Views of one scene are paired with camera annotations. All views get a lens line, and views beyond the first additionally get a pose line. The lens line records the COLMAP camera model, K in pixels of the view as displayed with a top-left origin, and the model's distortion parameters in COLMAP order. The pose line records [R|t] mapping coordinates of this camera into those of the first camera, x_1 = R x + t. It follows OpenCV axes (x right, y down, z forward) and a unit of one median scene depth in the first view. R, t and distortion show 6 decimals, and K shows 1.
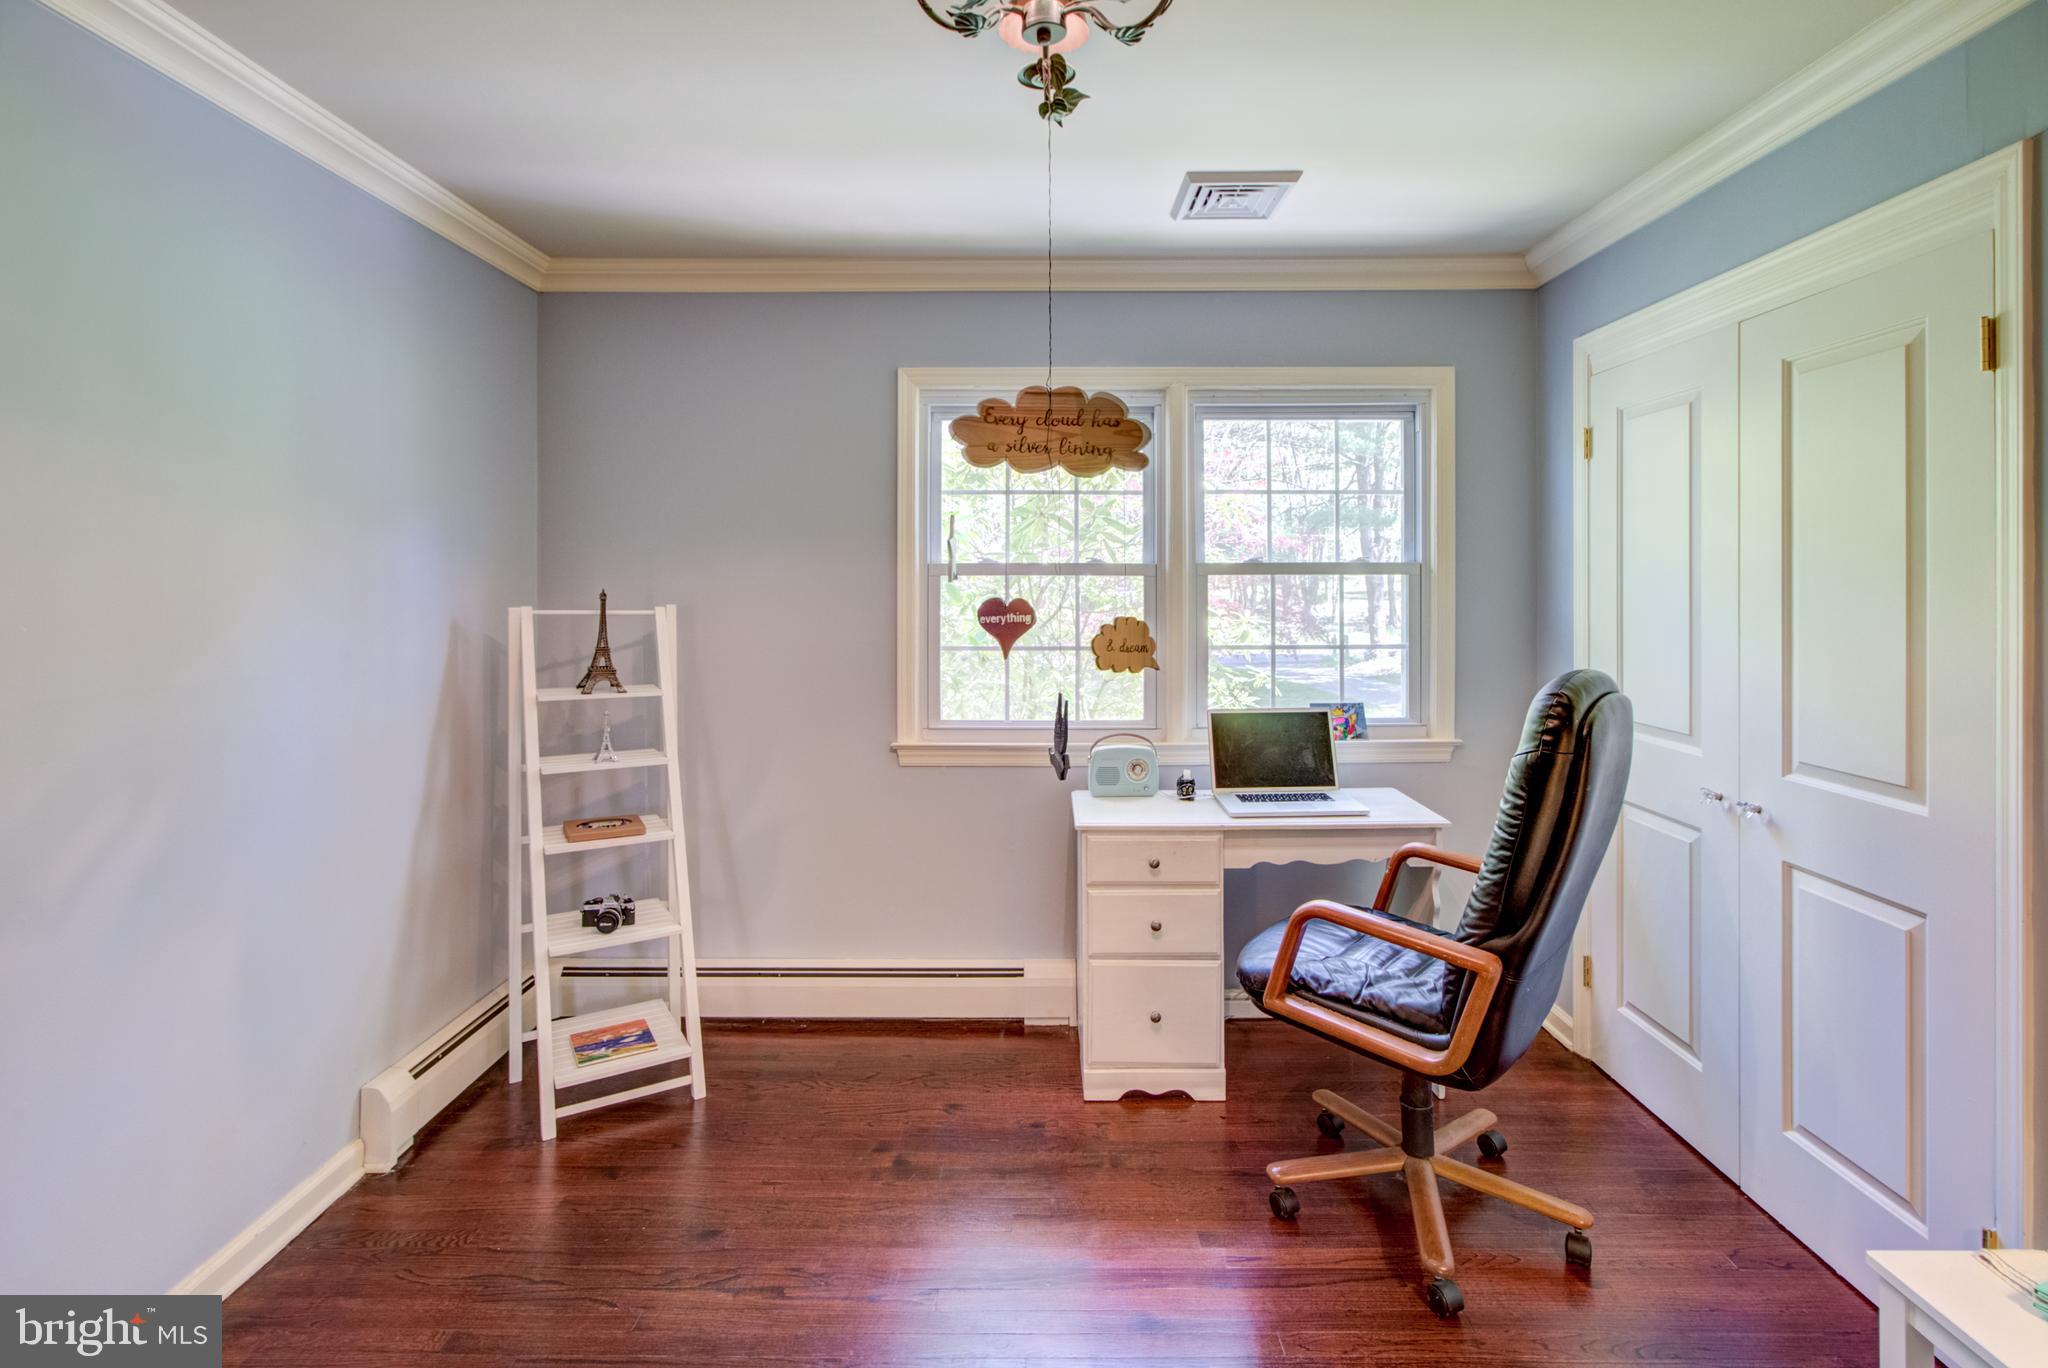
lens RADIAL K [[985.8, 0, 1022.9], [0, 985.8, 550.7], [0, 0, 1]] dist [-0.014040, 0.015083]
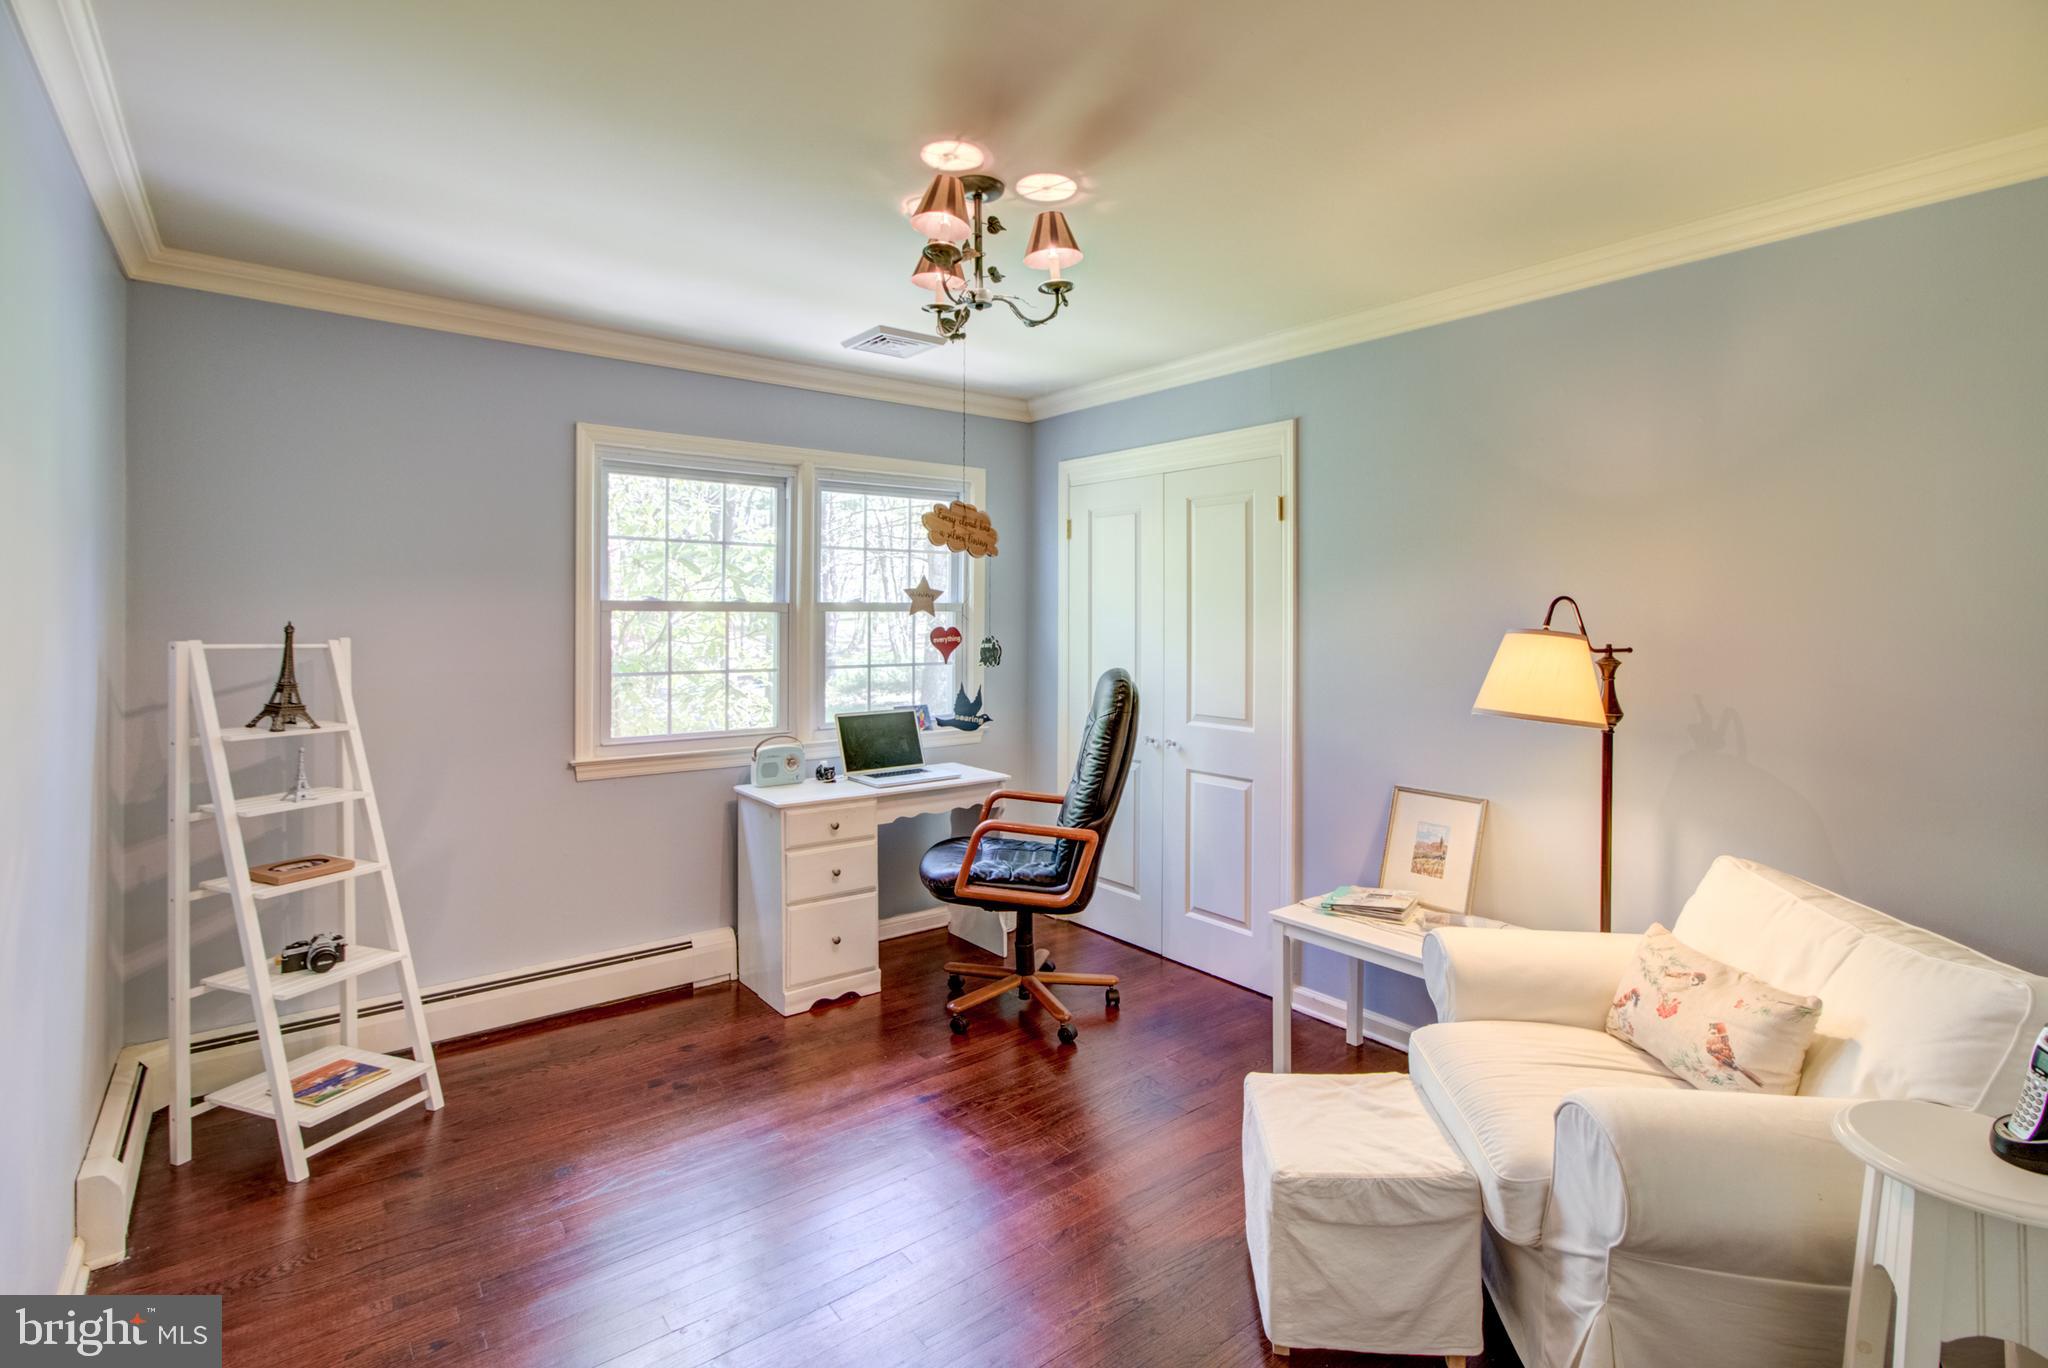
lens RADIAL K [[985.8, 0, 1022.9], [0, 985.8, 550.7], [0, 0, 1]] dist [-0.014040, 0.015083]
pose [[0.783018, 0.045431, 0.620338, -0.508960], [-0.024649, 0.998812, -0.042036, -0.008130], [-0.621511, 0.017624, 0.783207, -0.215743]]
